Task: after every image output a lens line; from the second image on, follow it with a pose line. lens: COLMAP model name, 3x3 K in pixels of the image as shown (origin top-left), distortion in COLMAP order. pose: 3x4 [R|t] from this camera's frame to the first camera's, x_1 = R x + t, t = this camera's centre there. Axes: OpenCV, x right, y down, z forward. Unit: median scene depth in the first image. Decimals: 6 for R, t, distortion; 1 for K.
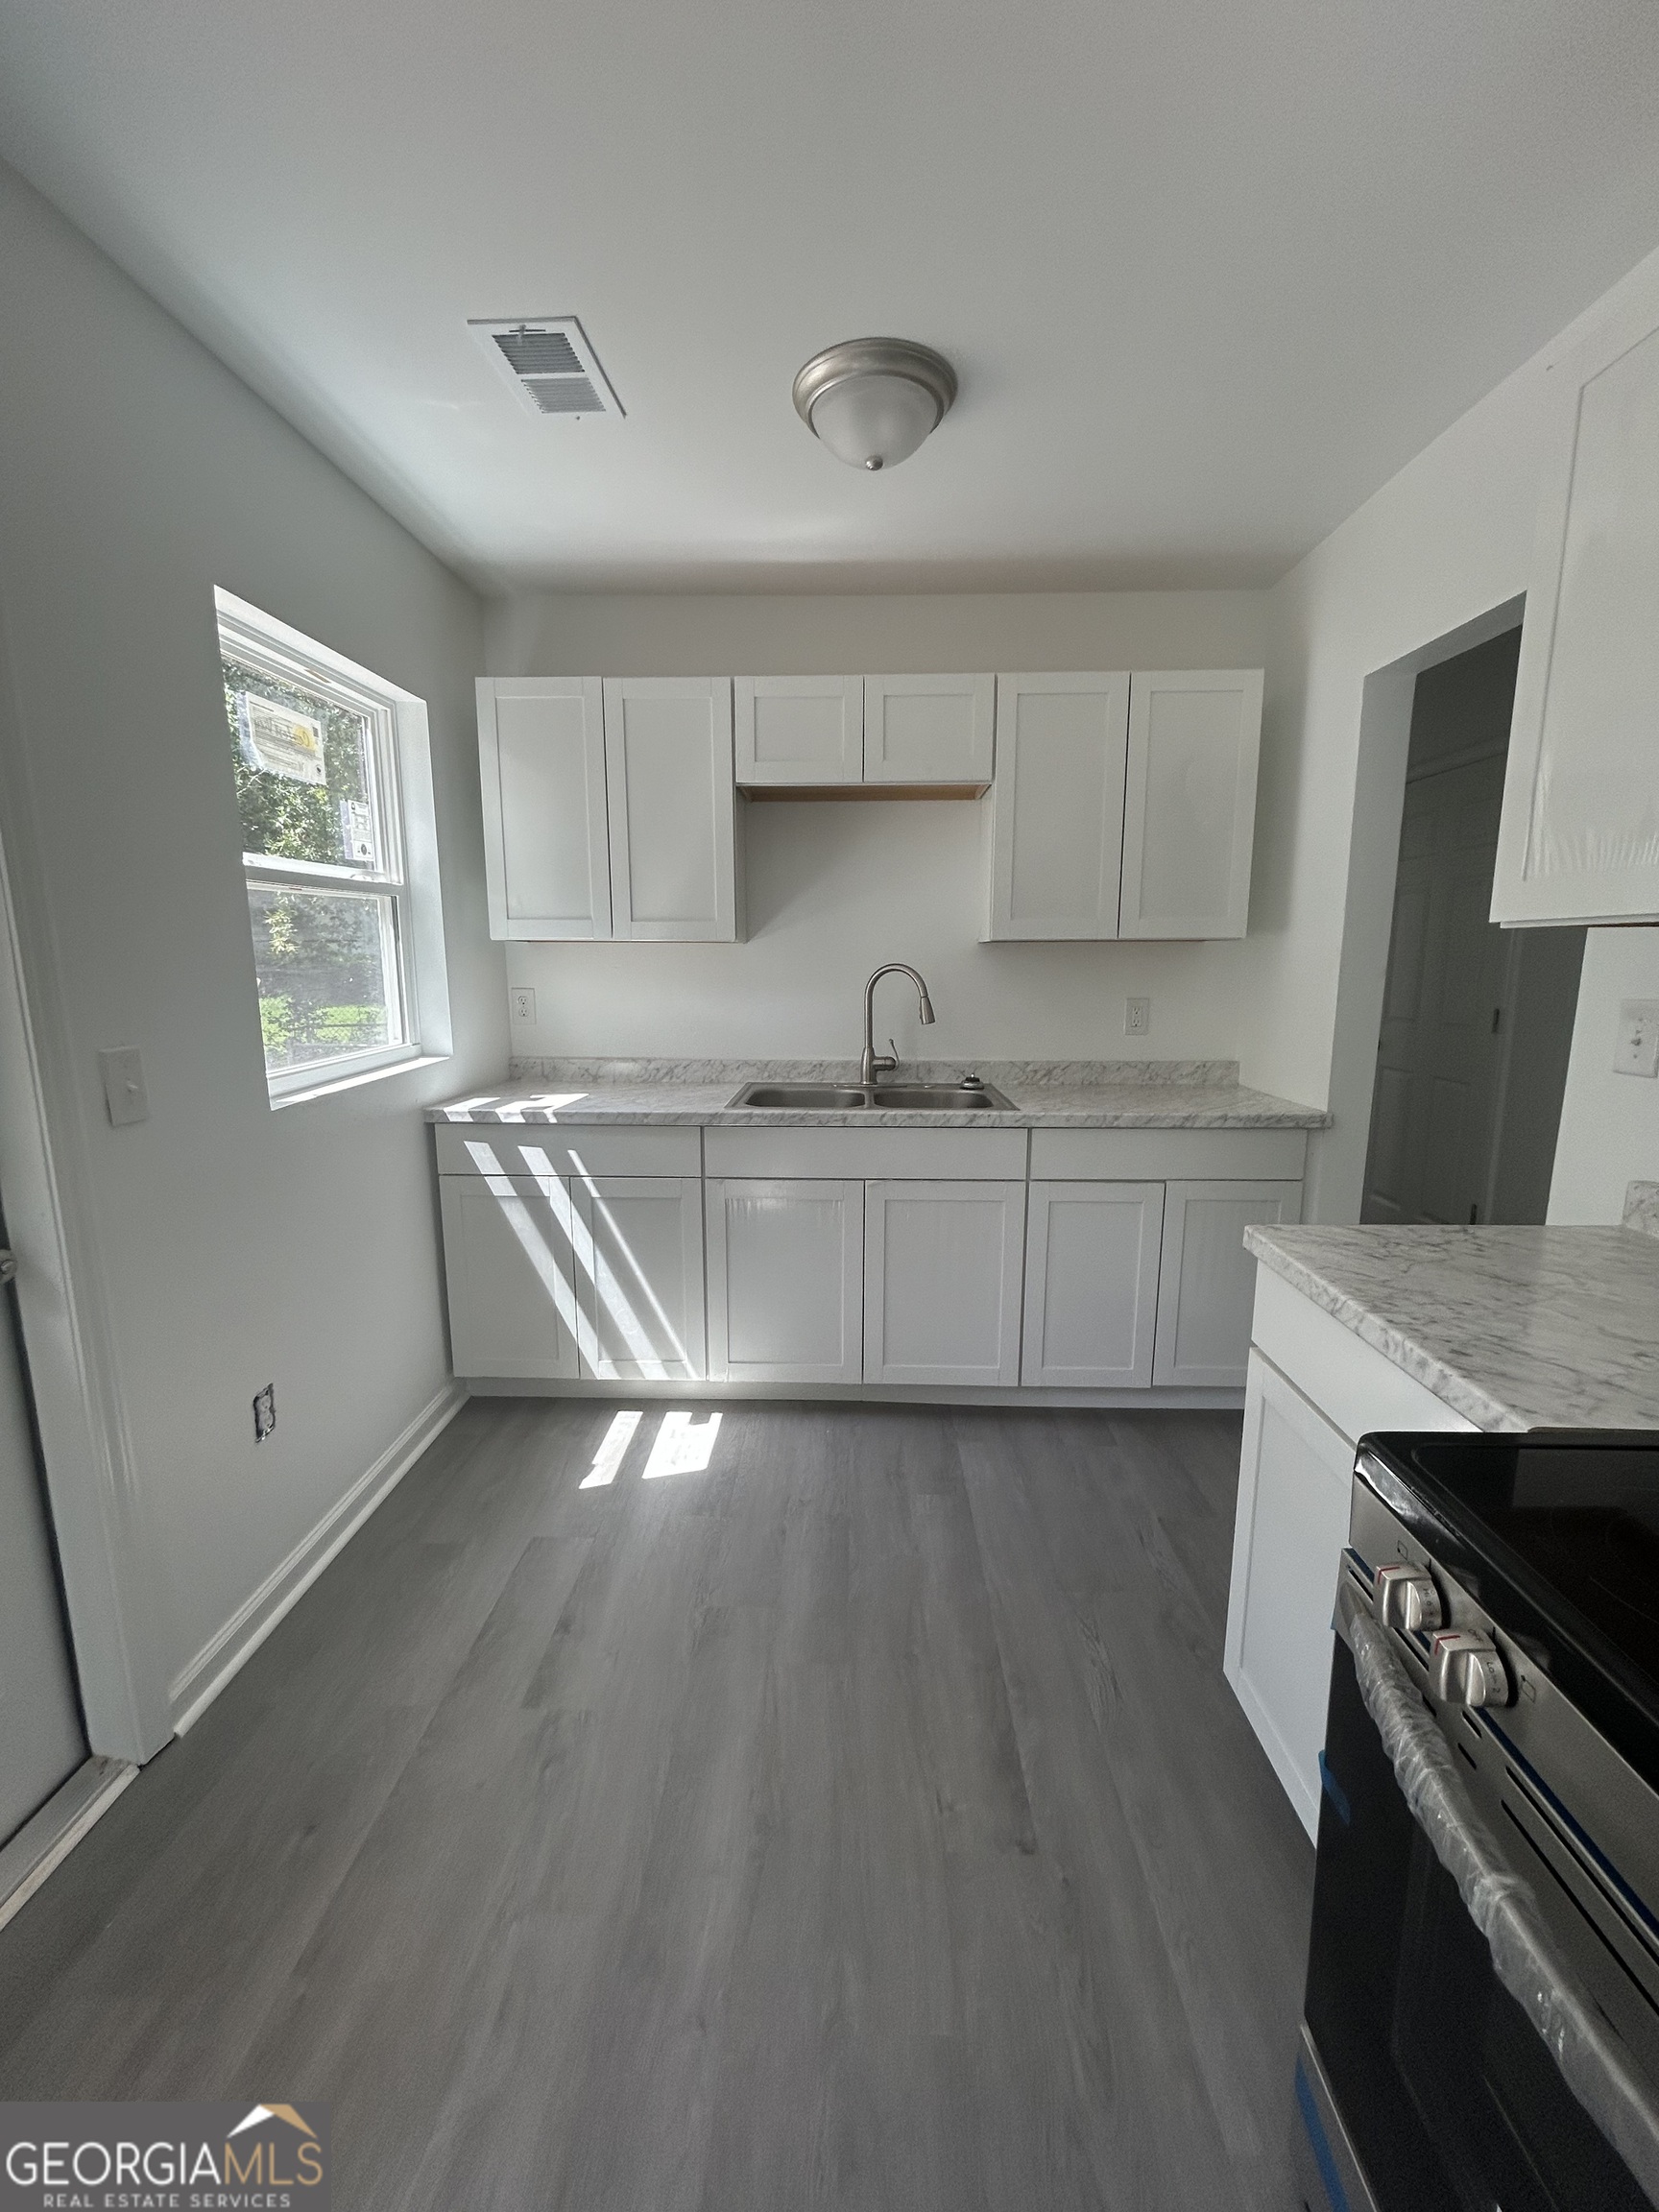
lens RADIAL K [[890.0, 0, 828.3], [0, 890.0, 1106.2], [0, 0, 1]] dist [-0.000654, 0.000702]
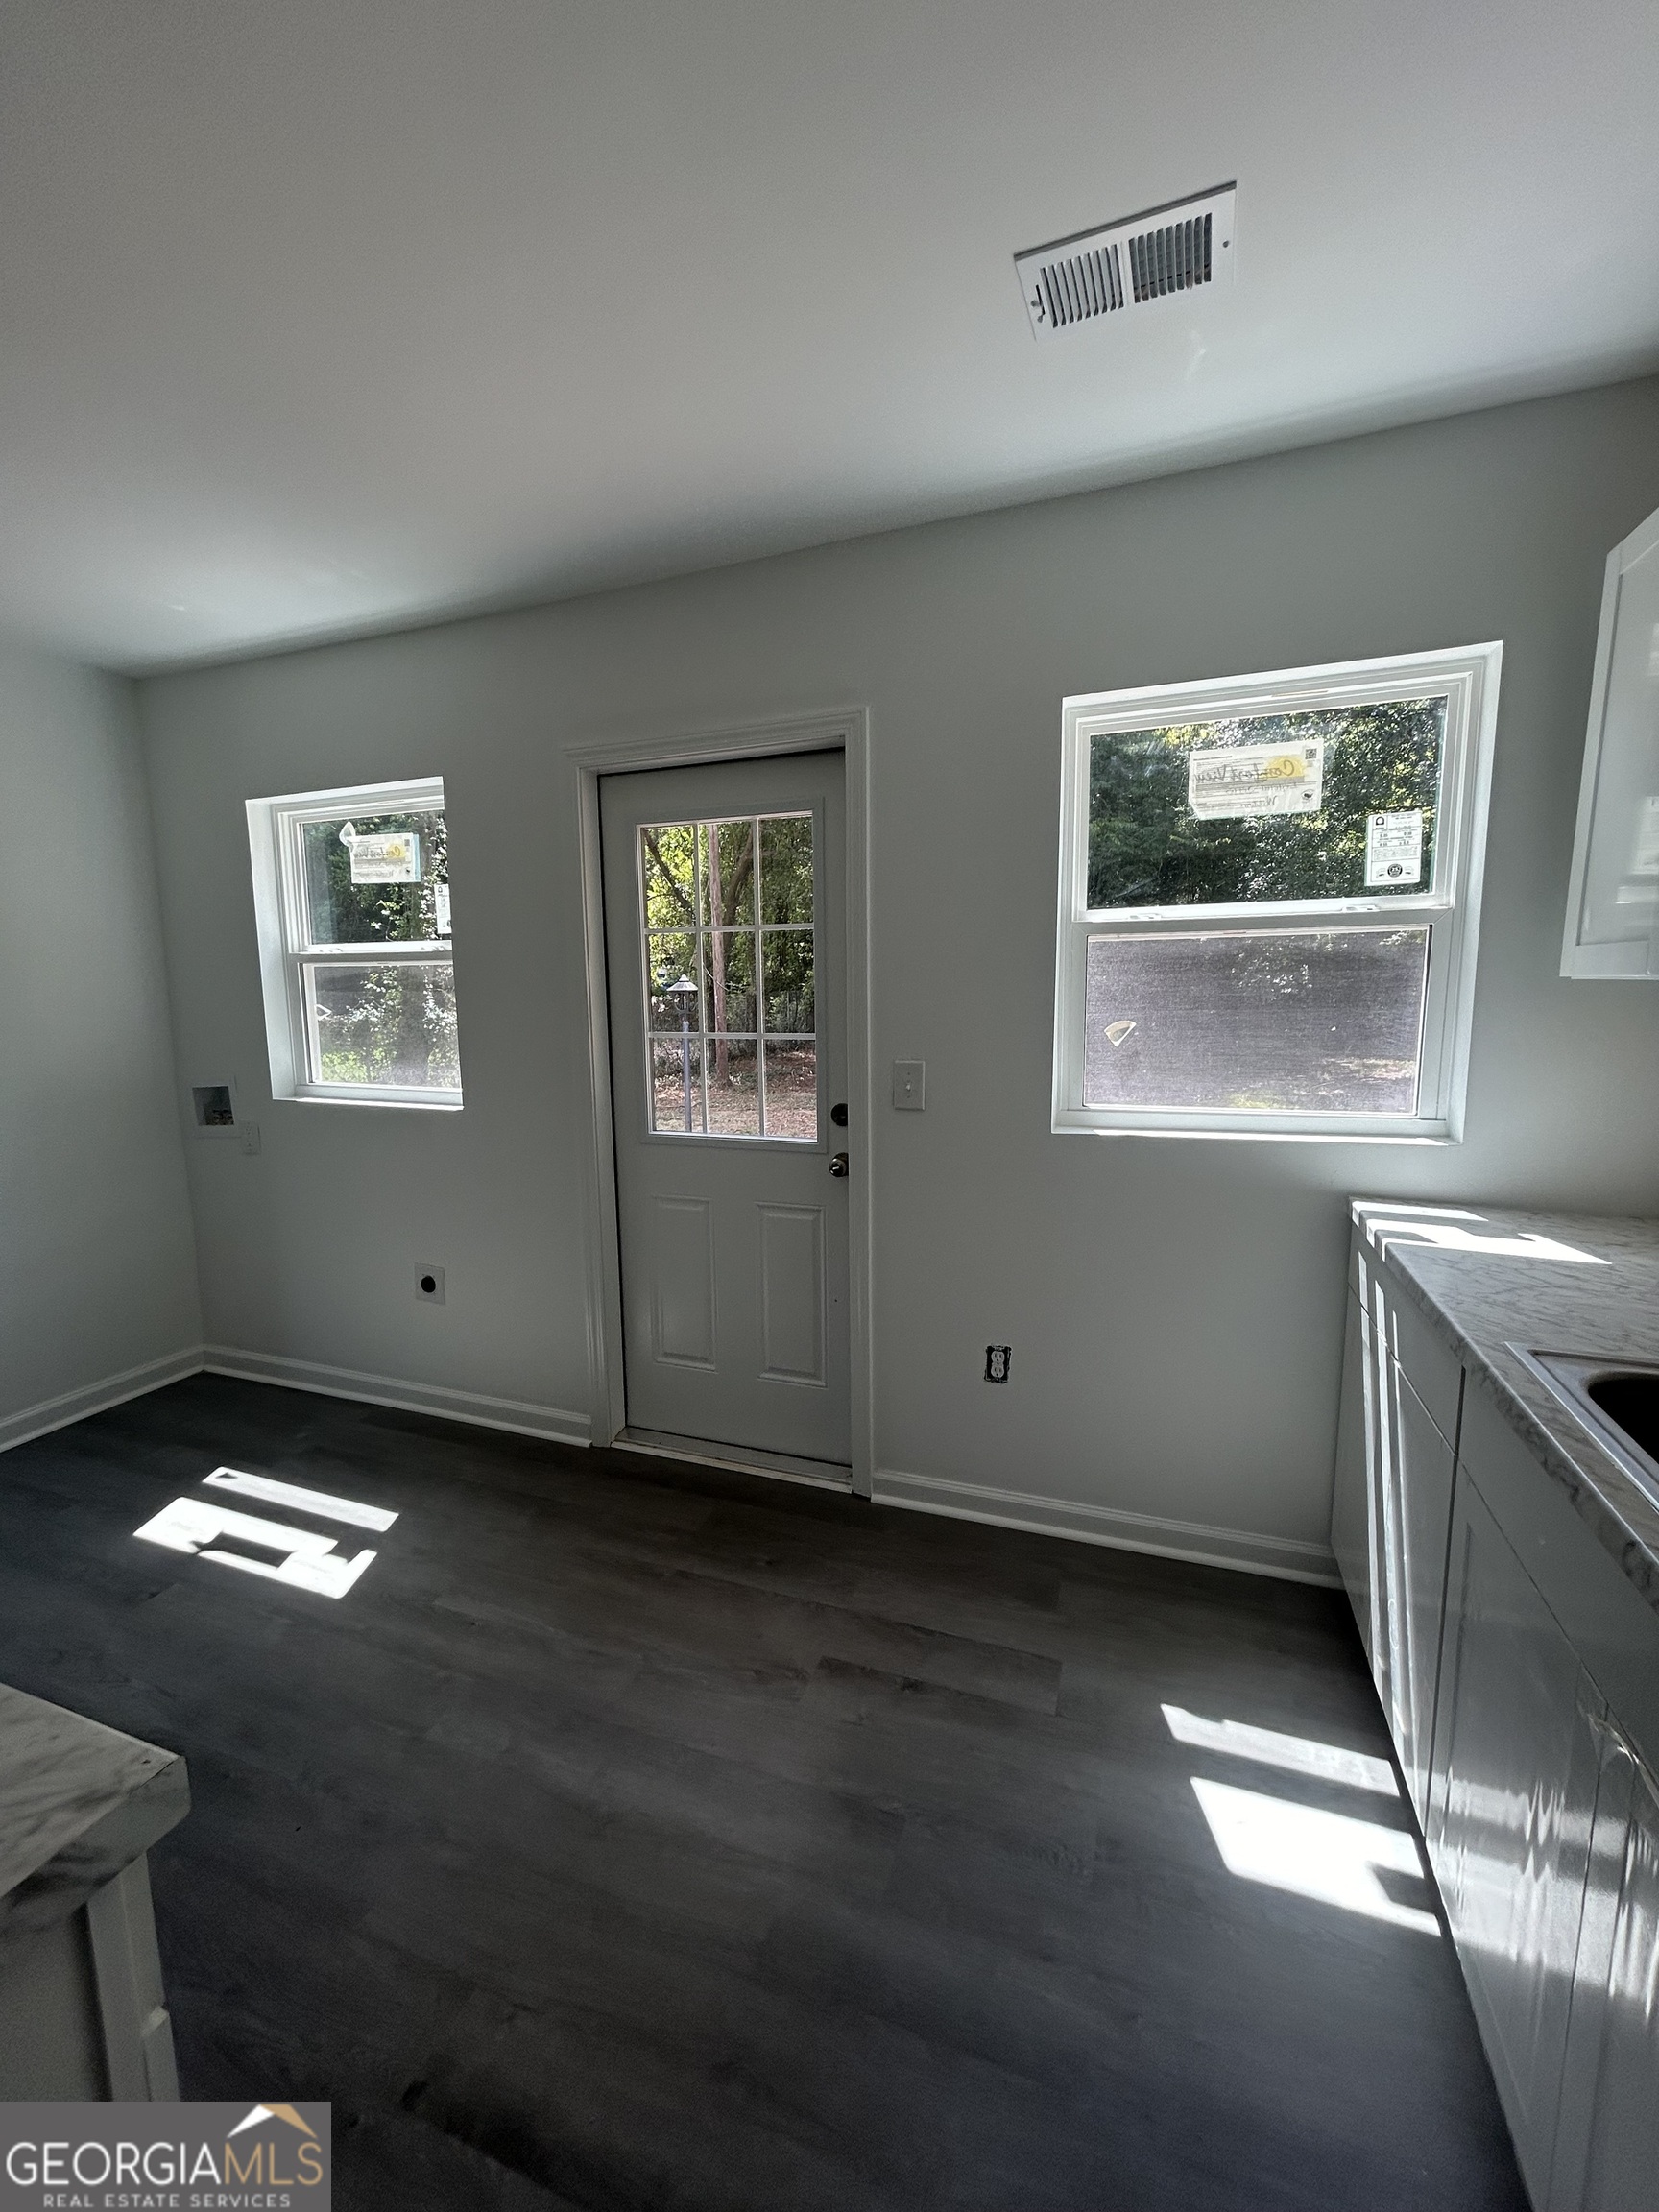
lens RADIAL K [[890.0, 0, 828.9], [0, 890.0, 1105.0], [0, 0, 1]] dist [-0.000654, 0.000702]
pose [[-0.316054, 0.133326, -0.939326, 0.447351], [-0.151485, 0.970283, 0.188690, -0.164829], [0.936569, 0.201930, -0.286465, 0.835117]]
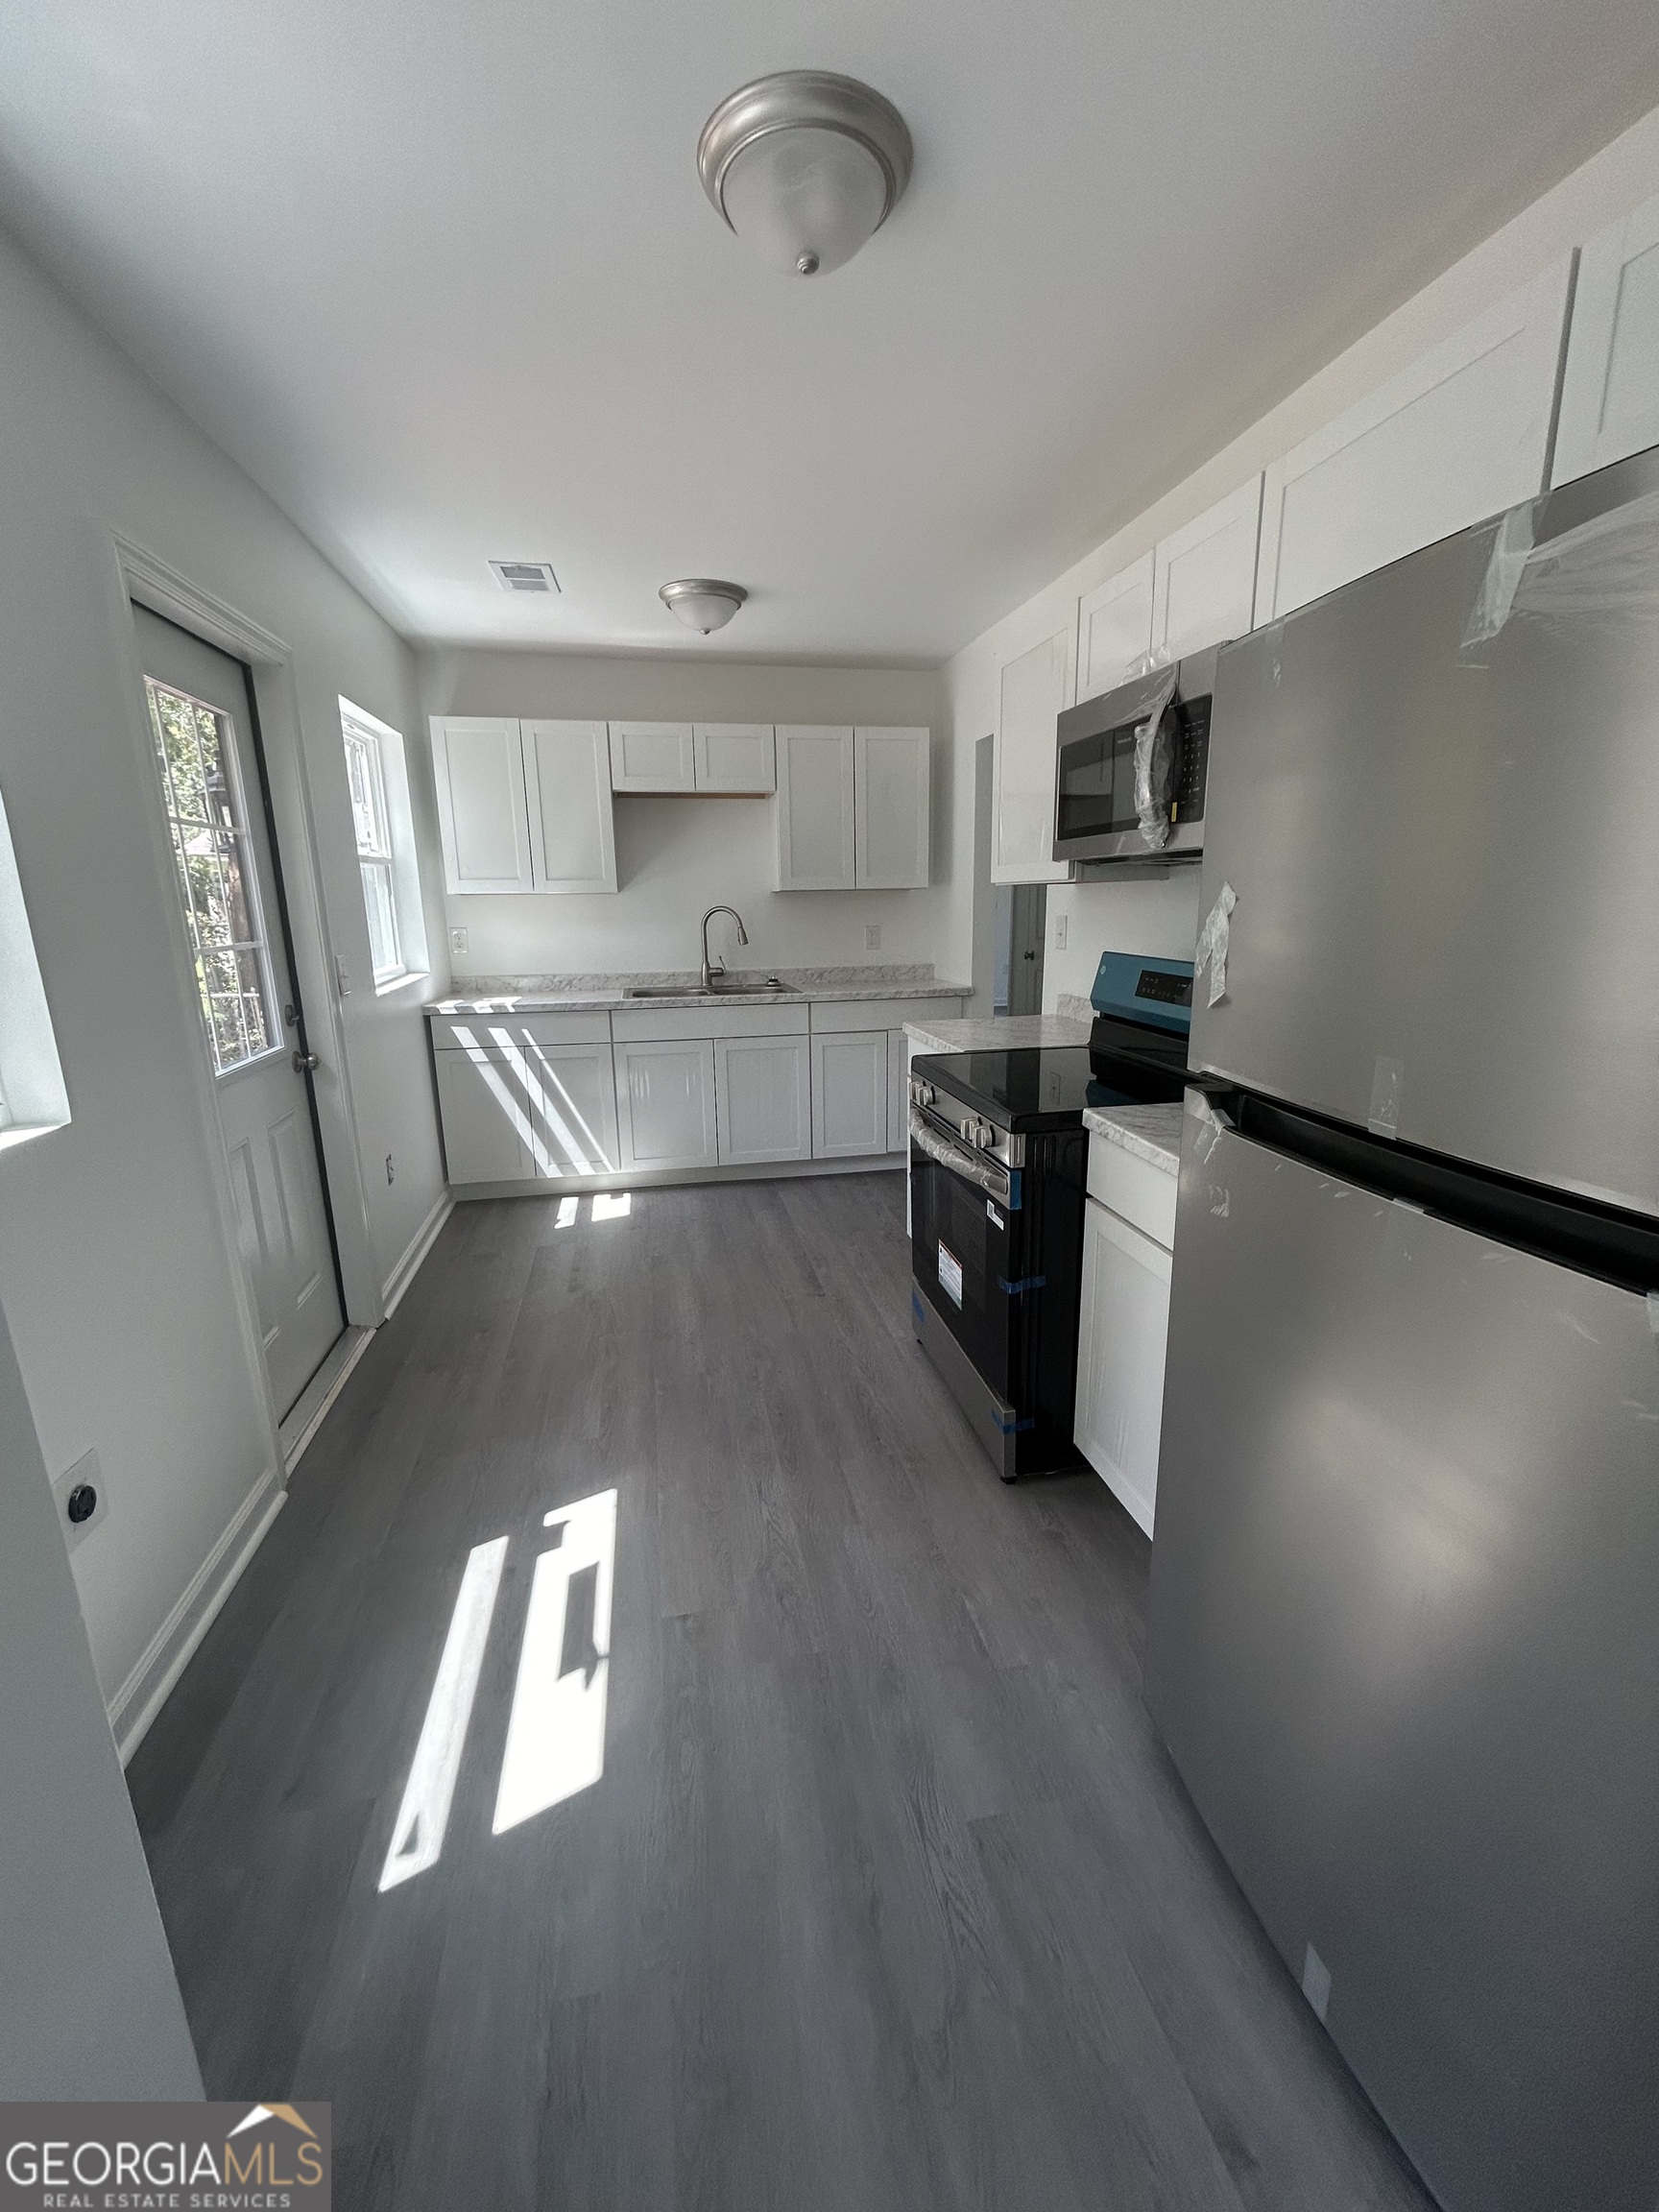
lens RADIAL K [[890.0, 0, 831.5], [0, 890.0, 1105.6], [0, 0, 1]] dist [-0.000654, 0.000702]
pose [[0.971174, -0.066567, 0.228886, -0.142040], [0.053147, 0.996514, 0.064309, 0.120276], [-0.232369, -0.050291, 0.971327, -0.708249]]
